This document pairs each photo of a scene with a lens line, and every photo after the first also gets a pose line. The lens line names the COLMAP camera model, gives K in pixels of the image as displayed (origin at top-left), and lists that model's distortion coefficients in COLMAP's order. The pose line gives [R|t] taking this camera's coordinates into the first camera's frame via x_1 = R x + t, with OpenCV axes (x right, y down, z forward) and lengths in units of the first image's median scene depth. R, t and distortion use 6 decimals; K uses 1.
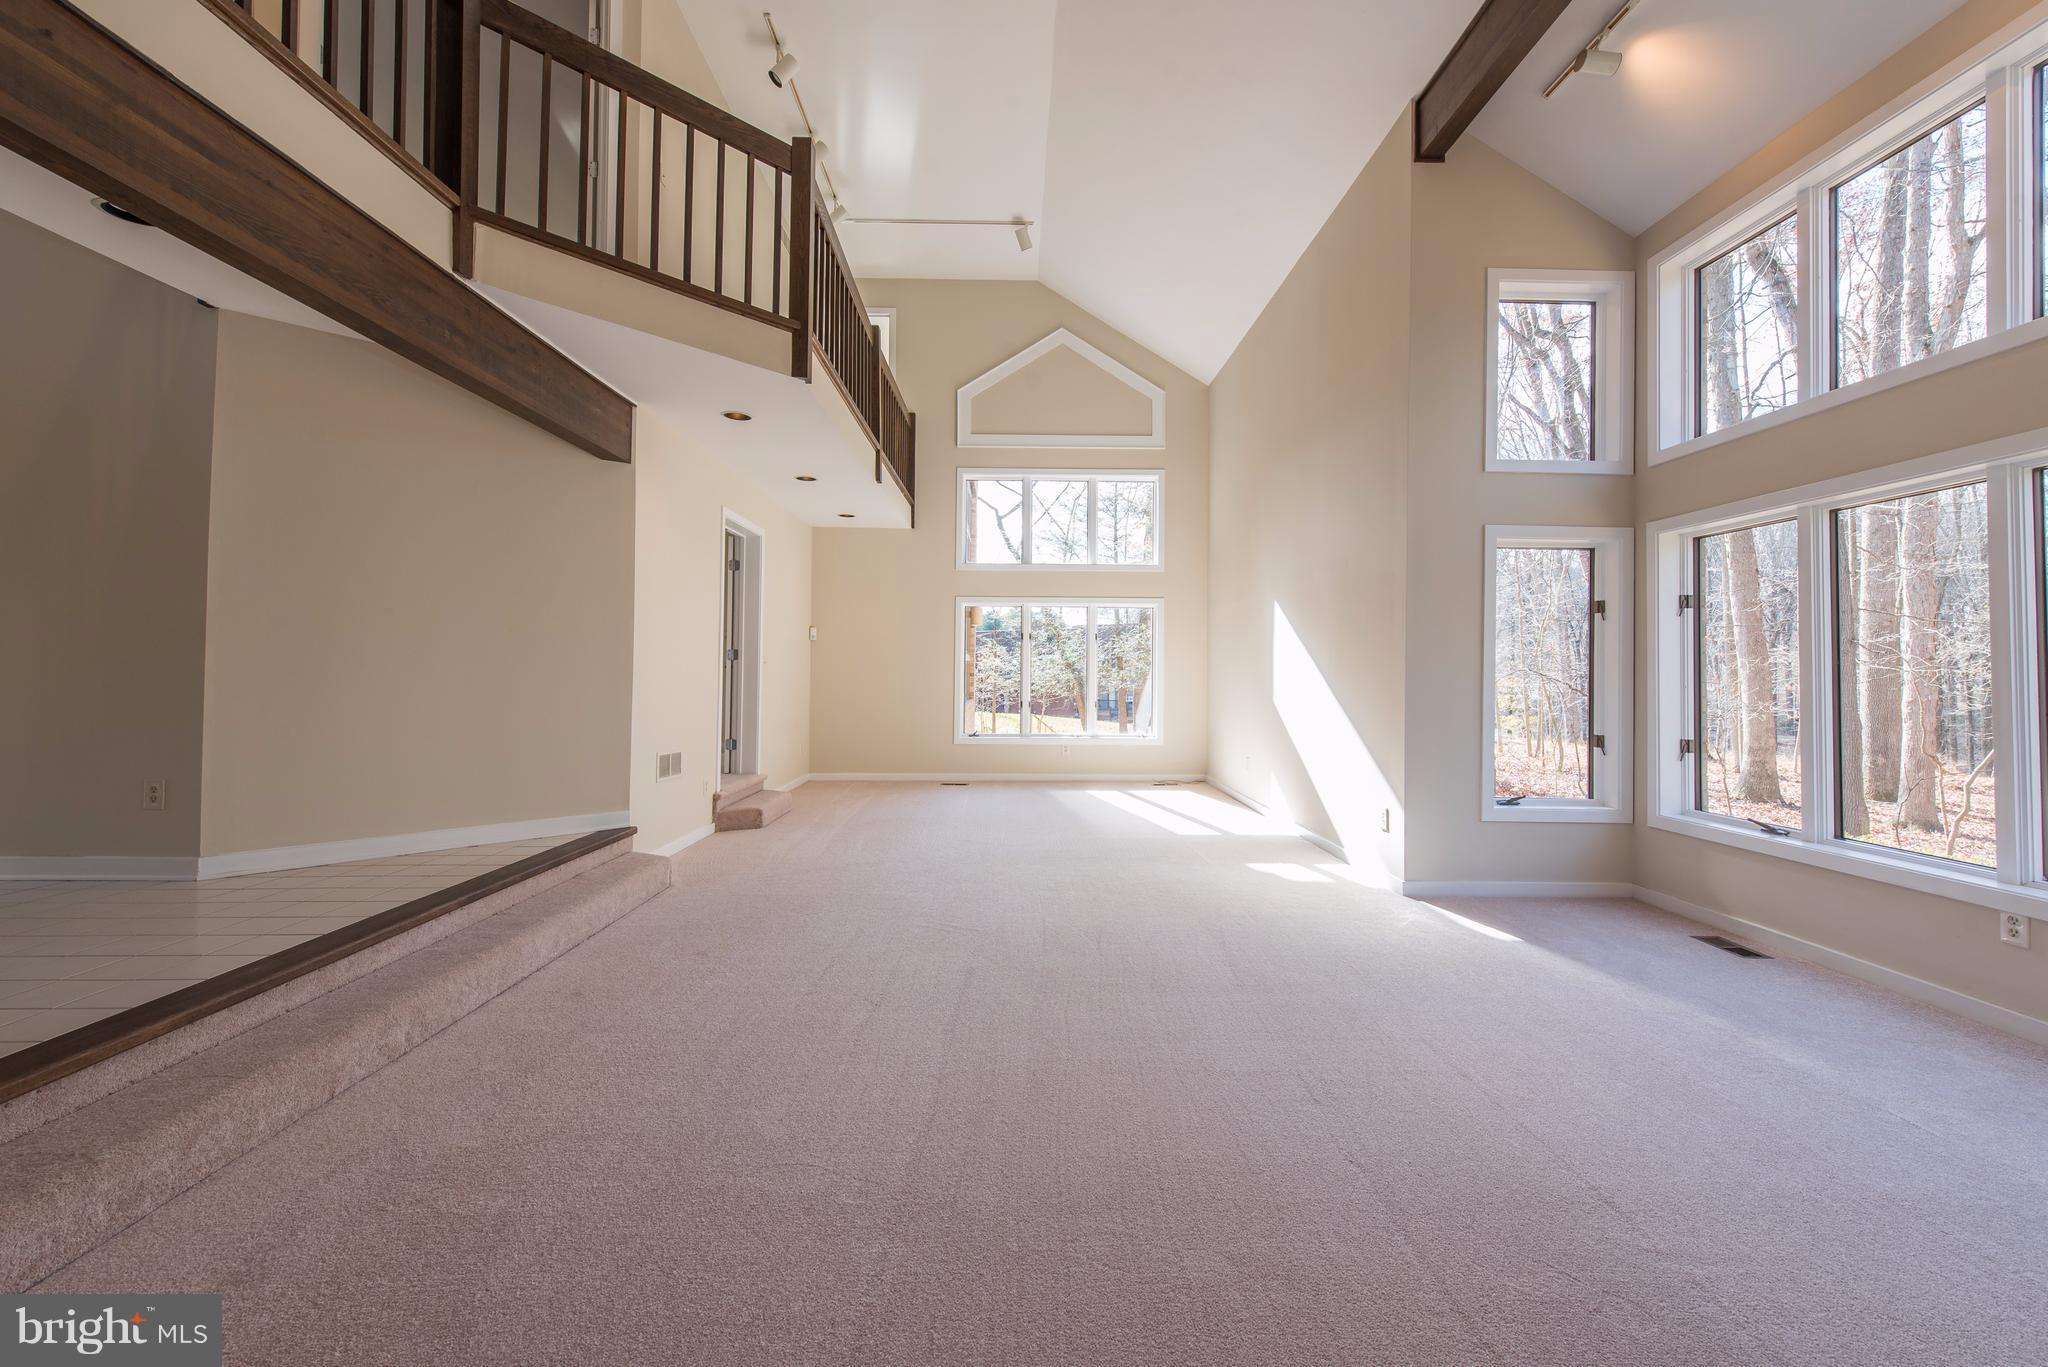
lens RADIAL K [[819.3, 0, 1003.4], [0, 819.3, 656.3], [0, 0, 1]] dist [0.001976, 0.000185]
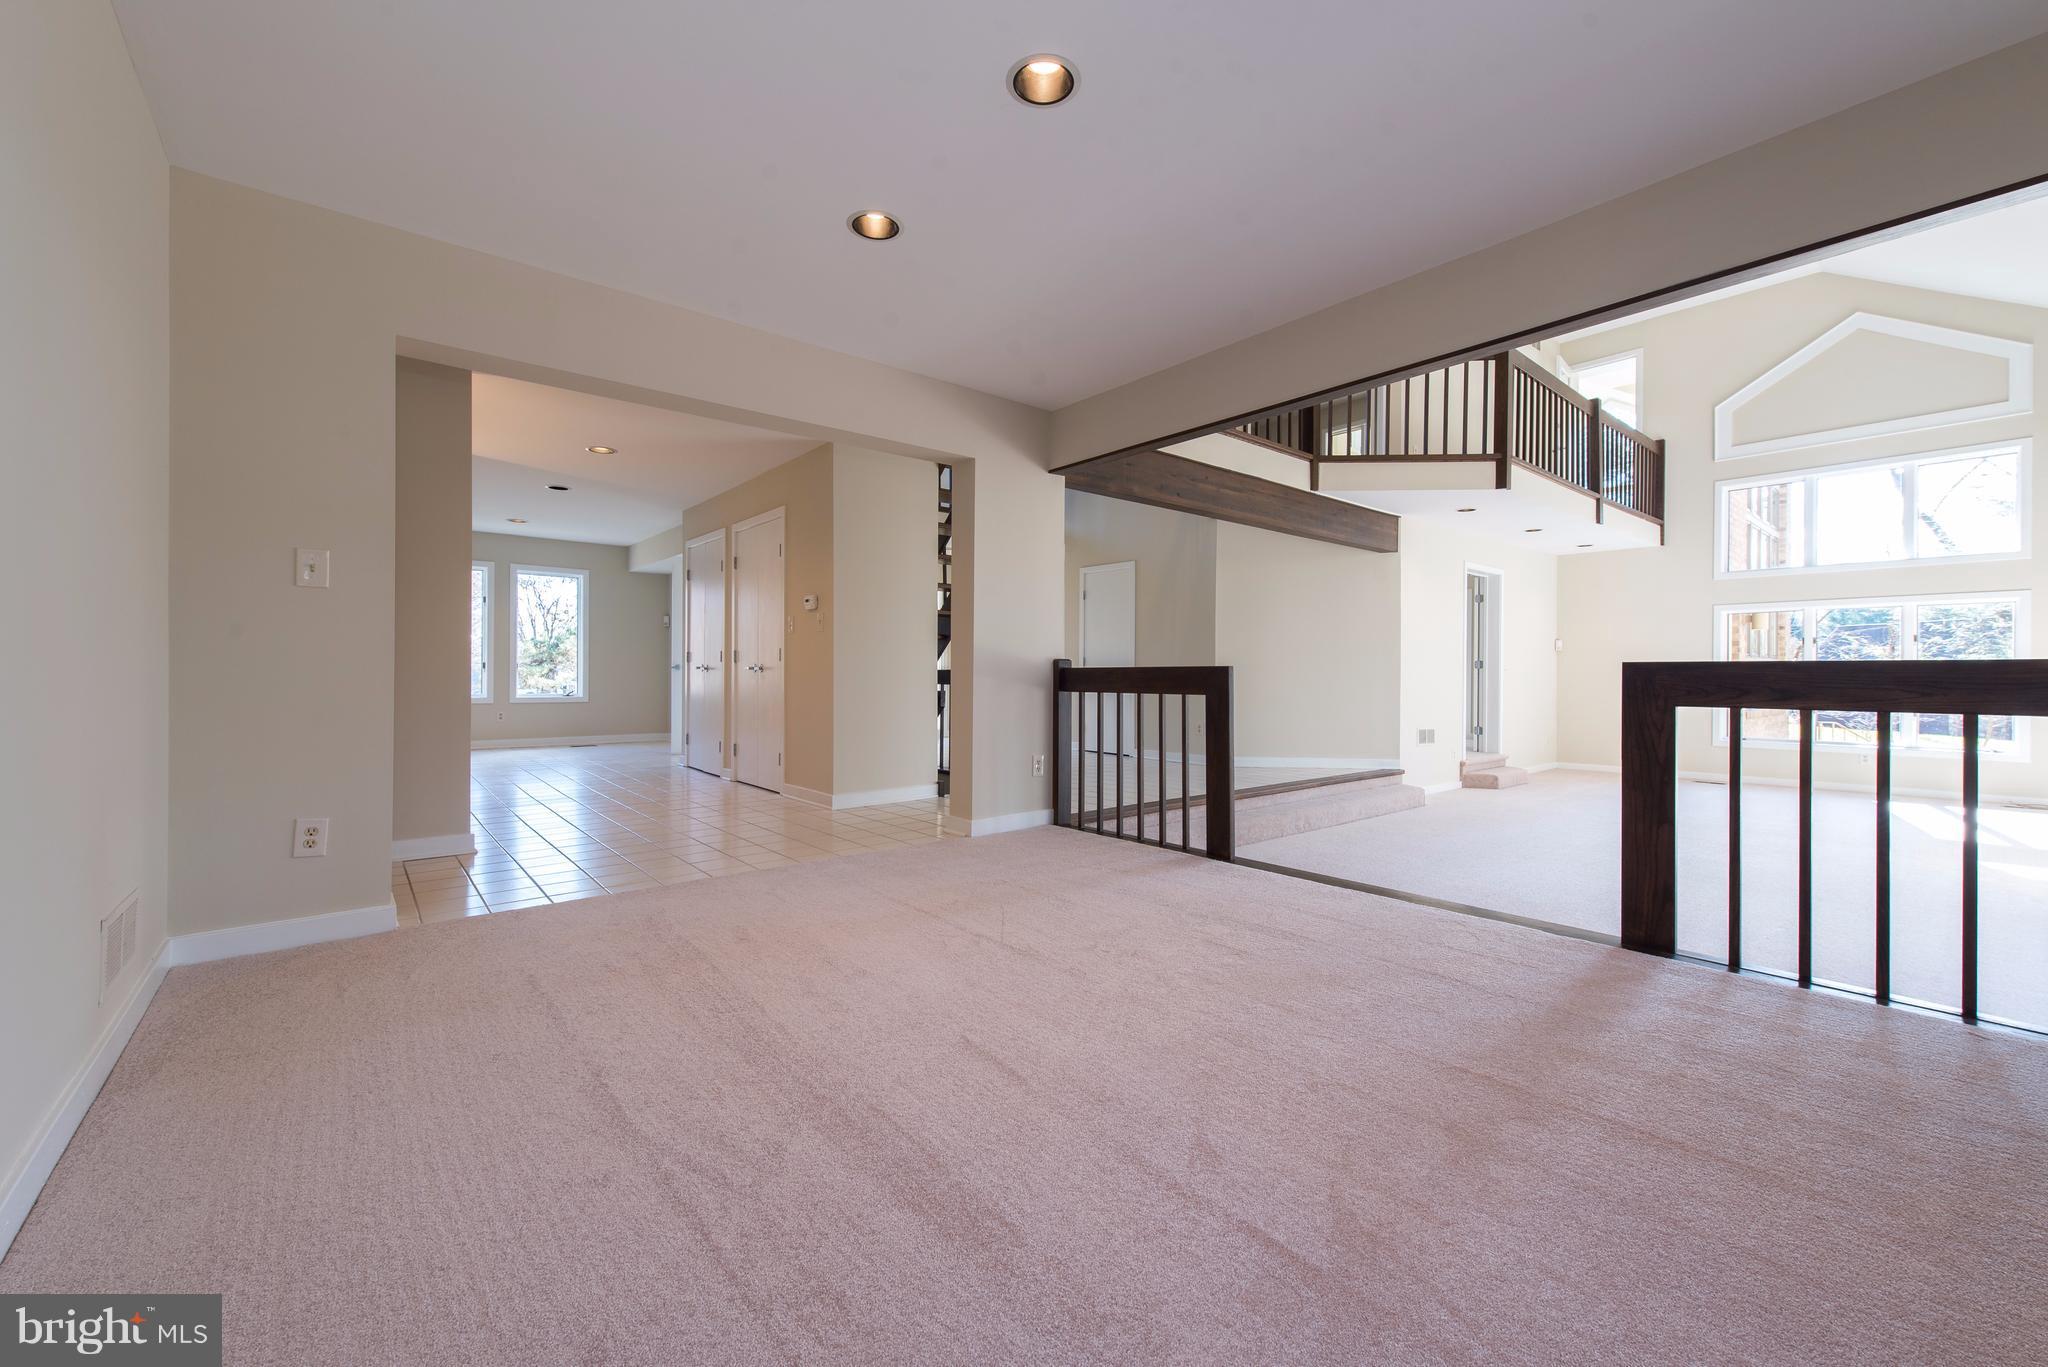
lens RADIAL K [[819.3, 0, 1020.0], [0, 819.3, 676.8], [0, 0, 1]] dist [0.001976, 0.000185]
pose [[0.637435, -0.005305, -0.770486, 0.305154], [0.016339, 0.999845, 0.006634, -0.003551], [0.770331, -0.016817, 0.637422, -0.592834]]
